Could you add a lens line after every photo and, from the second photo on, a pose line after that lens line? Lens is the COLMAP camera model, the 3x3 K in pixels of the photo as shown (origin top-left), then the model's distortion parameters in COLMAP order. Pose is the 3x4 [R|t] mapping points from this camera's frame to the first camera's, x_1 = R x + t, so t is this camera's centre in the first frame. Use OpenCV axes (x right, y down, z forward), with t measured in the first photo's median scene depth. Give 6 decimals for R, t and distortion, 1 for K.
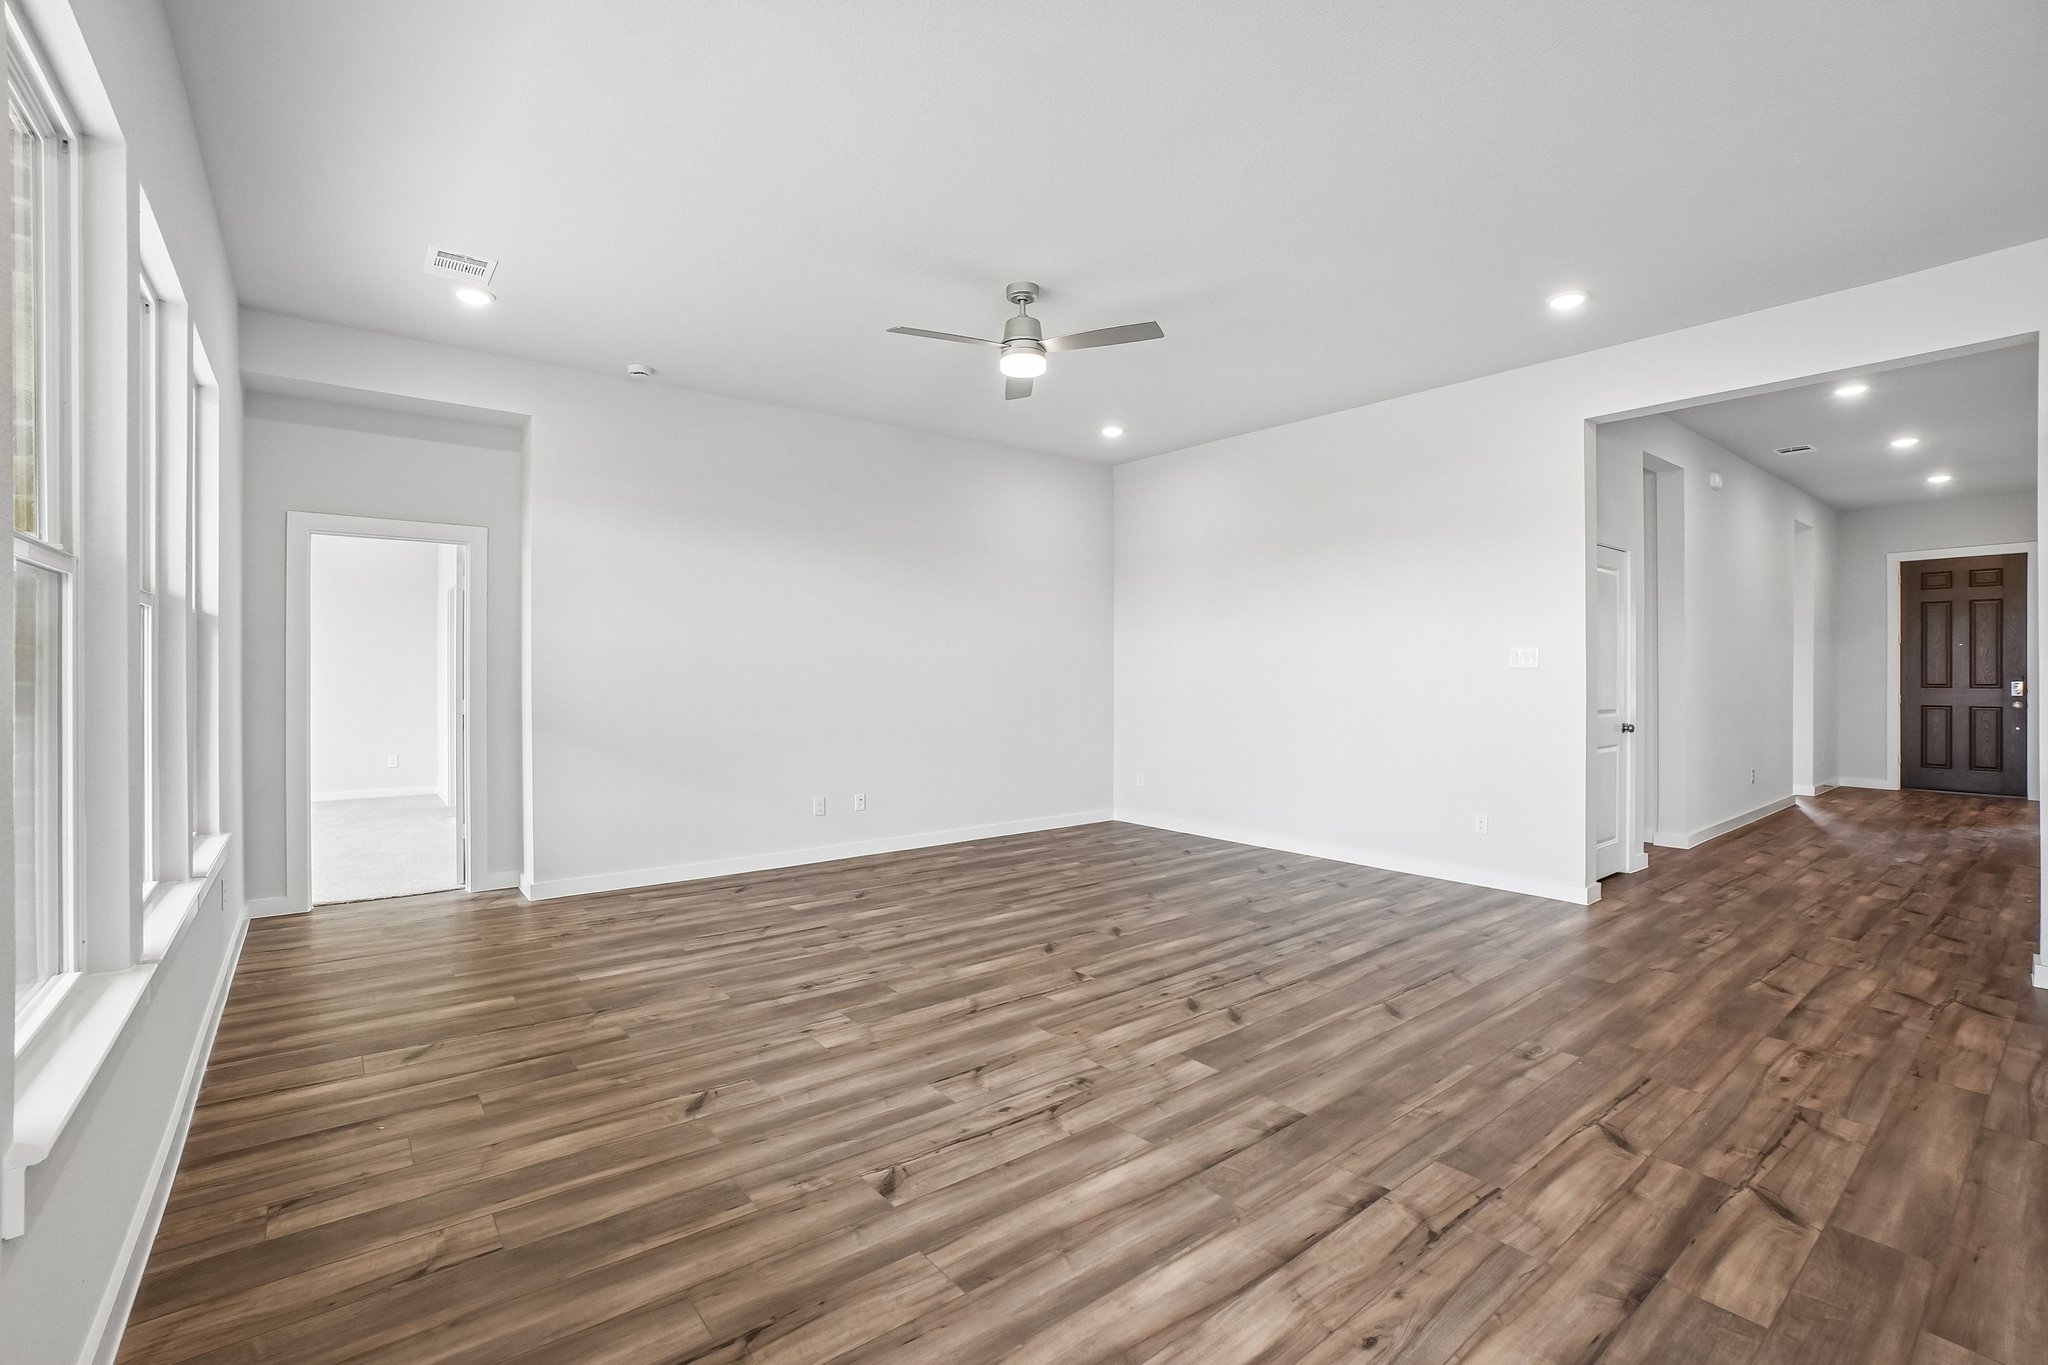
lens RADIAL K [[924.4, 0, 1004.5], [0, 924.4, 679.3], [0, 0, 1]] dist [-0.061878, 0.022417]
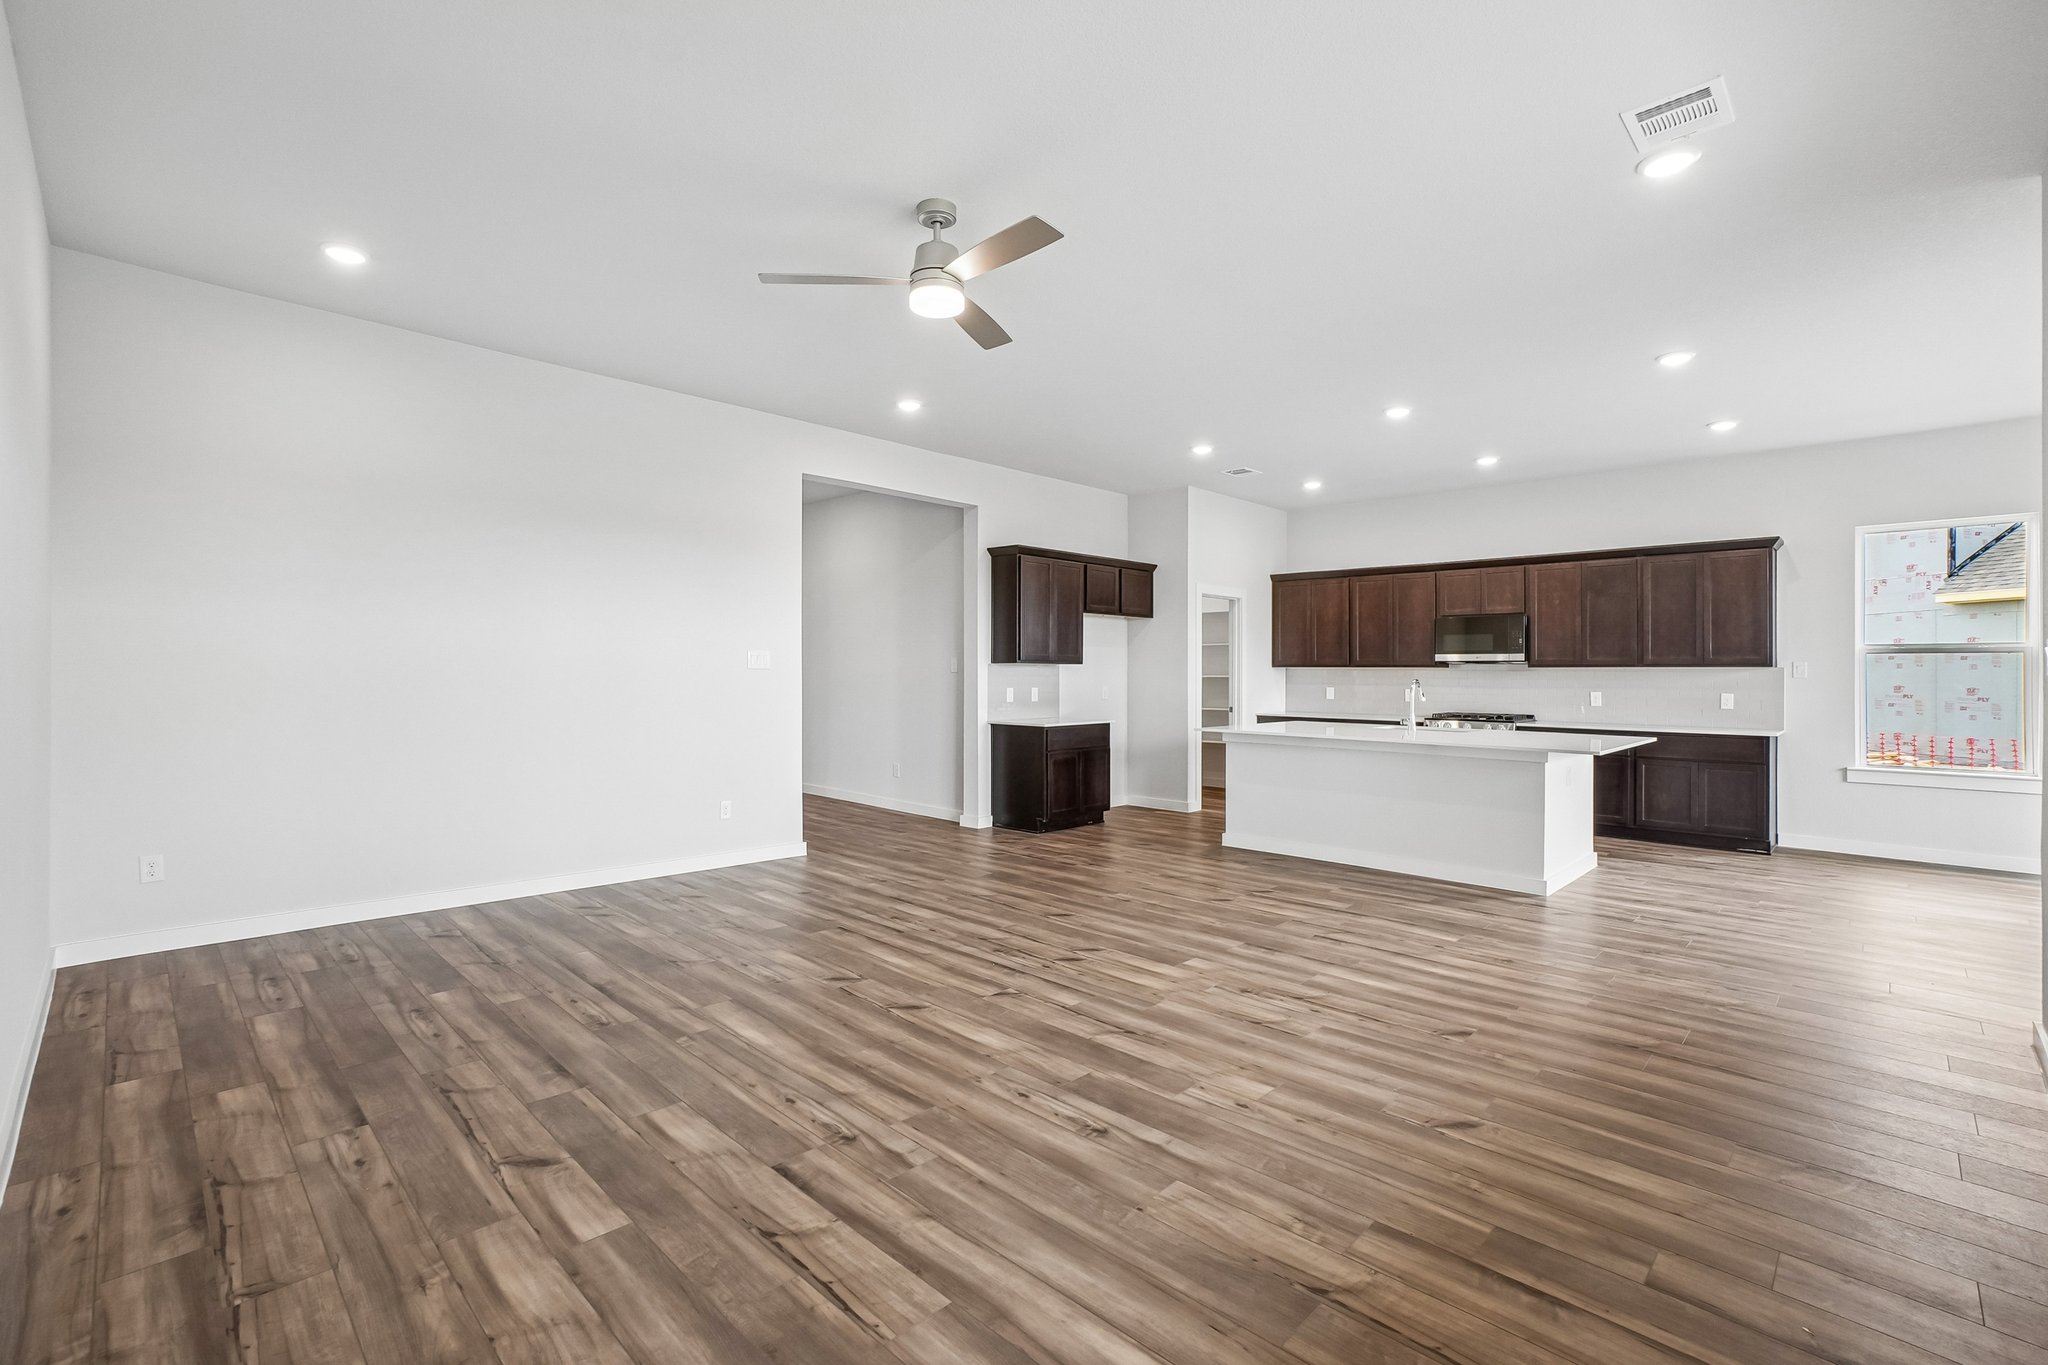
lens RADIAL K [[917.7, 0, 1040.4], [0, 917.7, 654.1], [0, 0, 1]] dist [-0.003027, 0.000089]
pose [[-0.163689, 0.021094, 0.986286, -0.902506], [-0.001965, 0.999762, -0.021708, -0.007485], [-0.986510, -0.005491, -0.163608, 1.167694]]
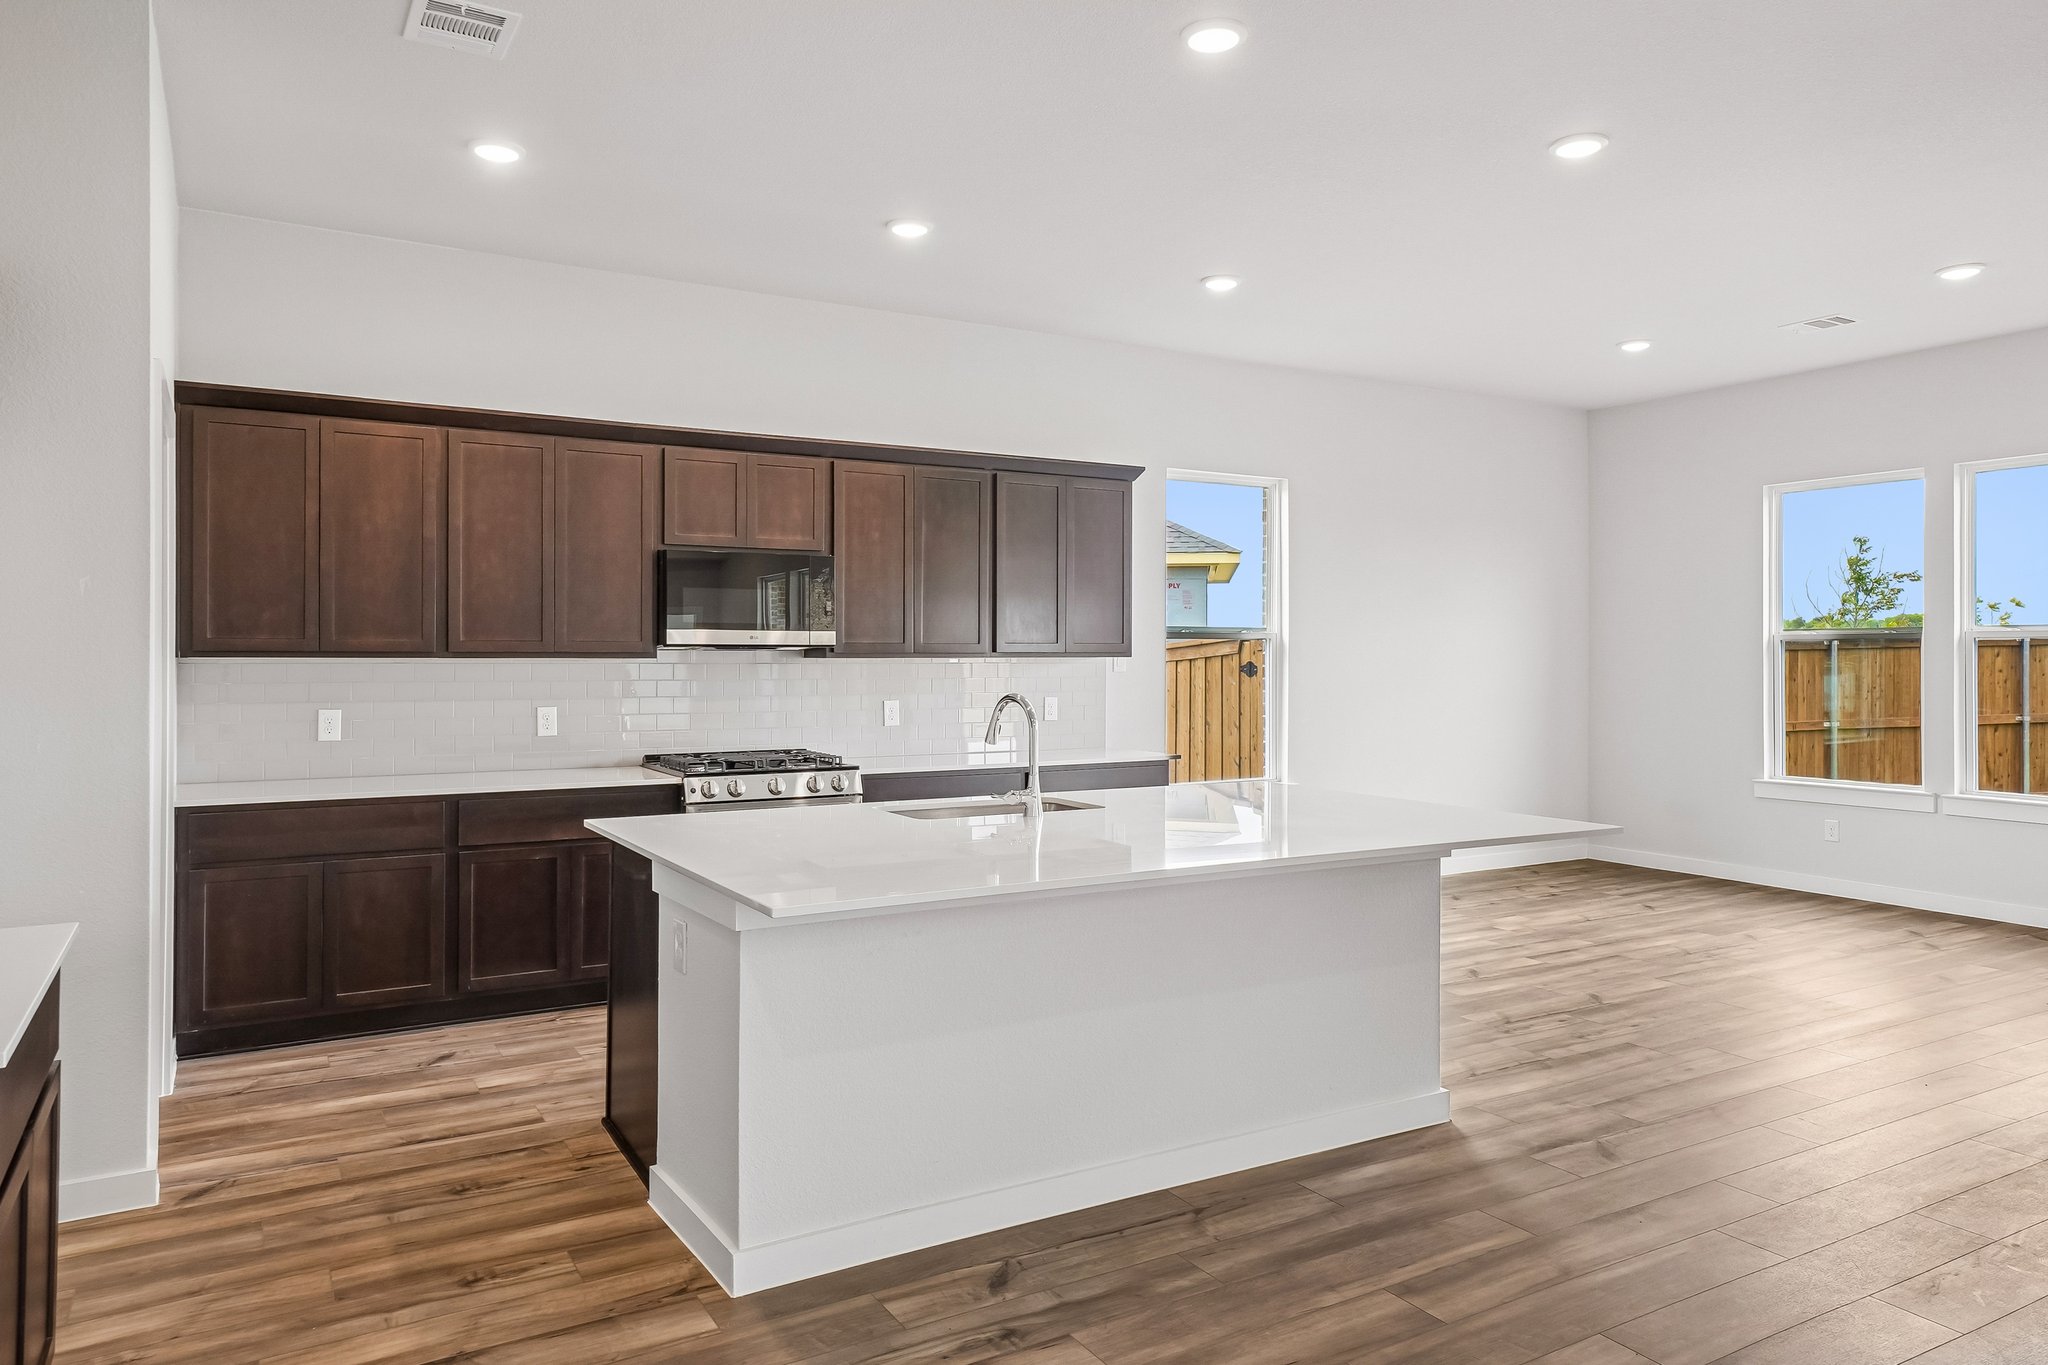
lens RADIAL K [[1322.1, 0, 1011.9], [0, 1322.1, 650.0], [0, 0, 1]] dist [-0.006339, 0.021487]
pose [[-0.992550, -0.000182, 0.121840, 0.638861], [-0.000061, 1.000000, 0.000995, -0.036306], [-0.121840, 0.000980, -0.992549, 1.245784]]
